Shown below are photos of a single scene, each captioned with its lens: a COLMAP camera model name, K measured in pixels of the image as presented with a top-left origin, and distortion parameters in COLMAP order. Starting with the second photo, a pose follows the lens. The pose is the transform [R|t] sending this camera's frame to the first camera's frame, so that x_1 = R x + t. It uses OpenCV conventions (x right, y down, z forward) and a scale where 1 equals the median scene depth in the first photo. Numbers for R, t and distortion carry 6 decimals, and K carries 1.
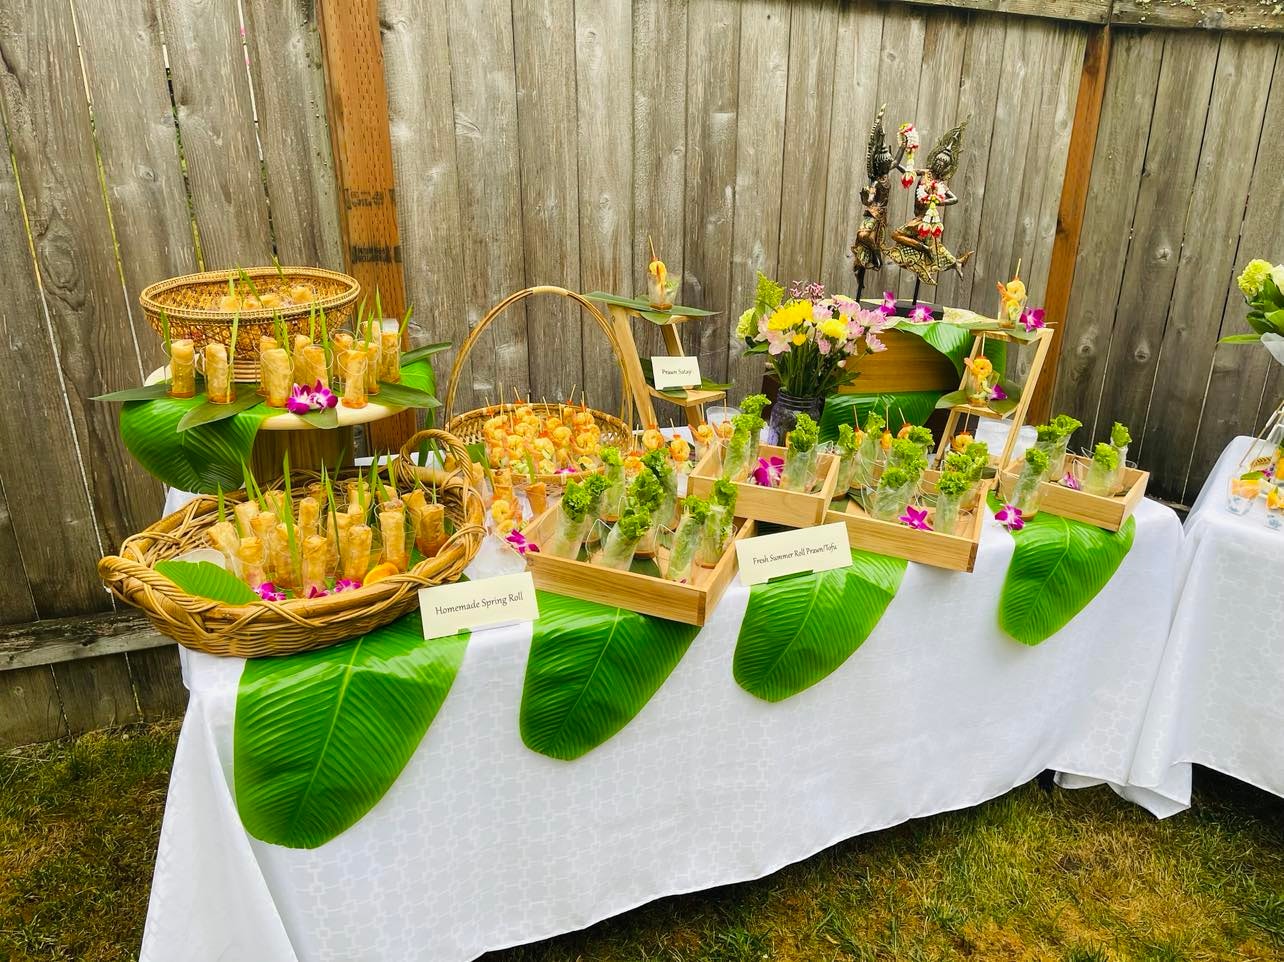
lens RADIAL K [[970.1, 0, 653.5], [0, 970.1, 480.3], [0, 0, 1]] dist [0.072126, -0.093136]
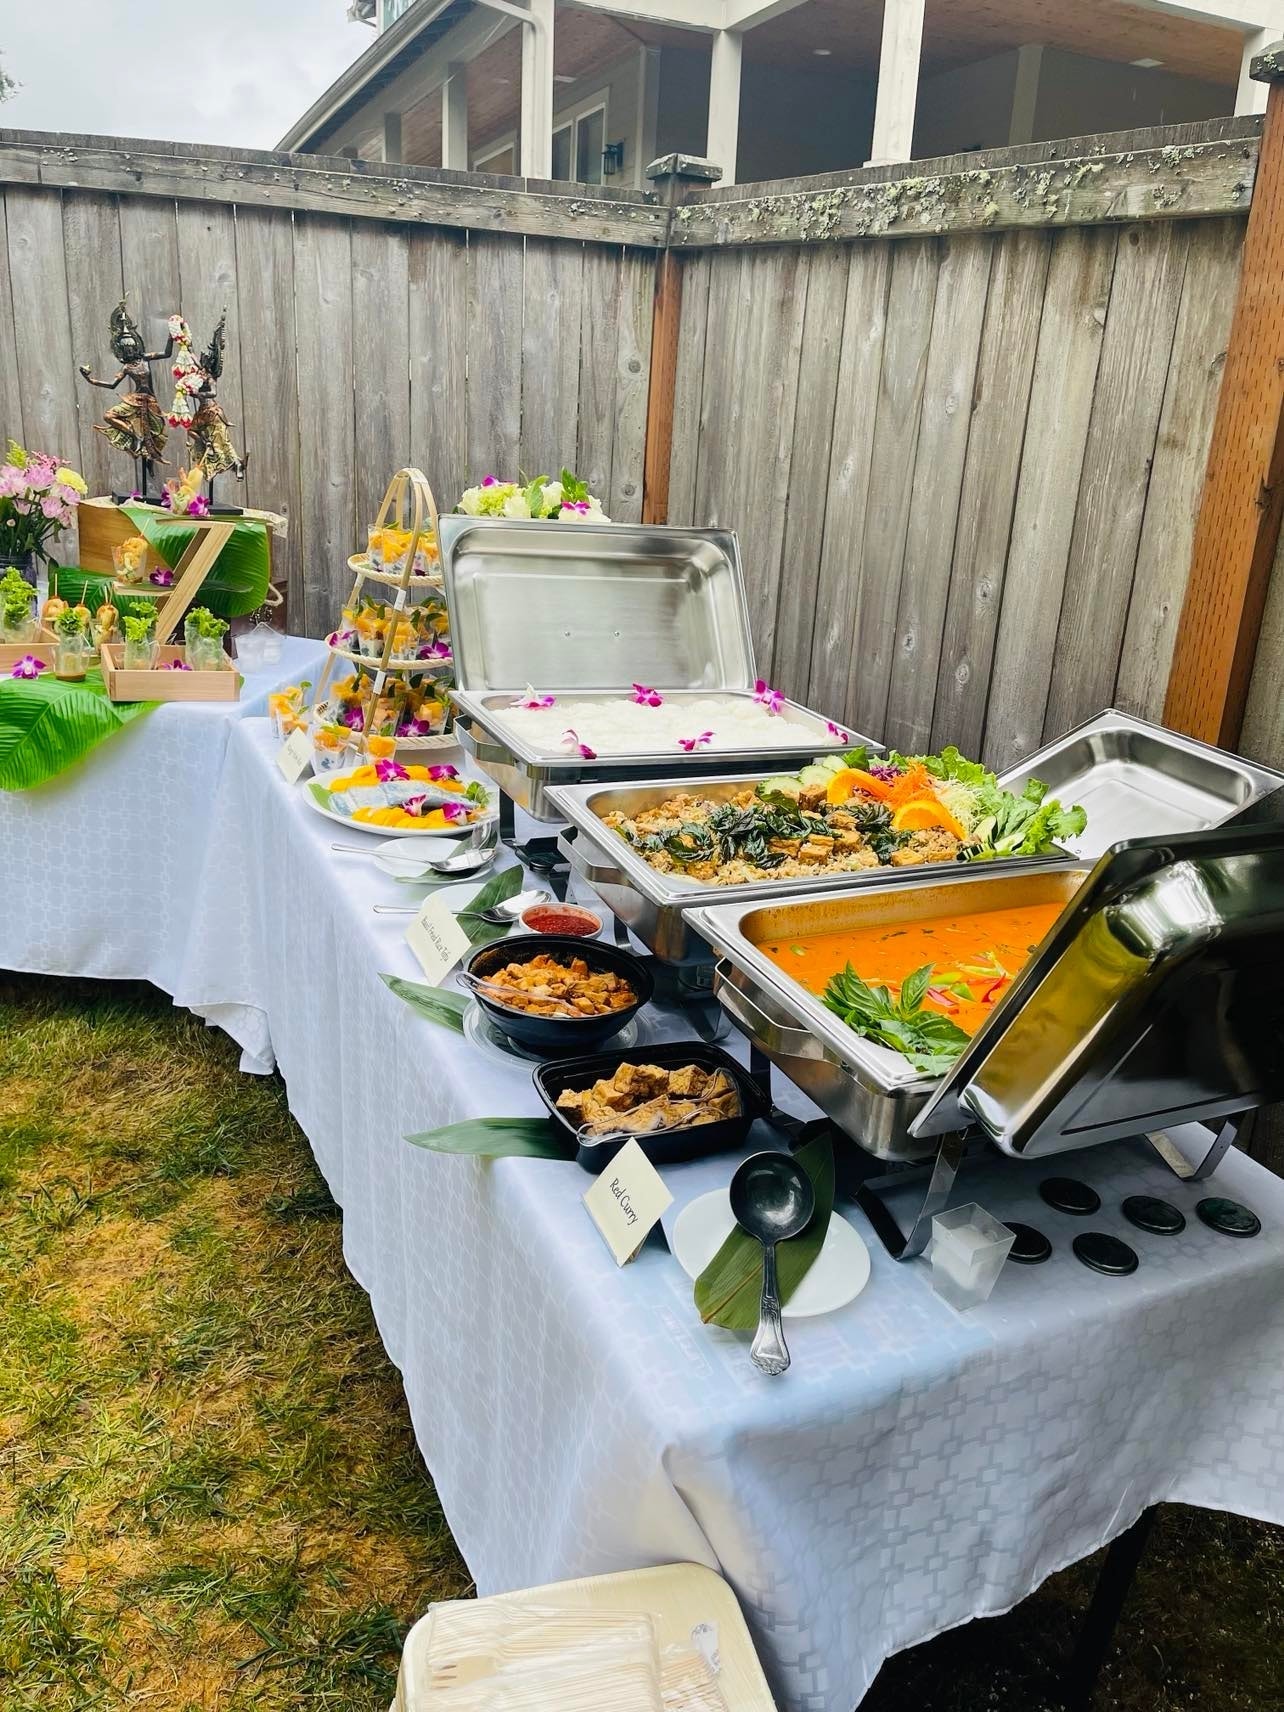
lens RADIAL K [[1293.5, 0, 648.2], [0, 1293.5, 846.4], [0, 0, 1]] dist [0.072126, -0.093136]
pose [[0.872243, 0.189558, -0.450843, 1.352850], [-0.227353, 0.973331, -0.030618, 0.097539], [0.433016, 0.129207, 0.892078, 0.071632]]
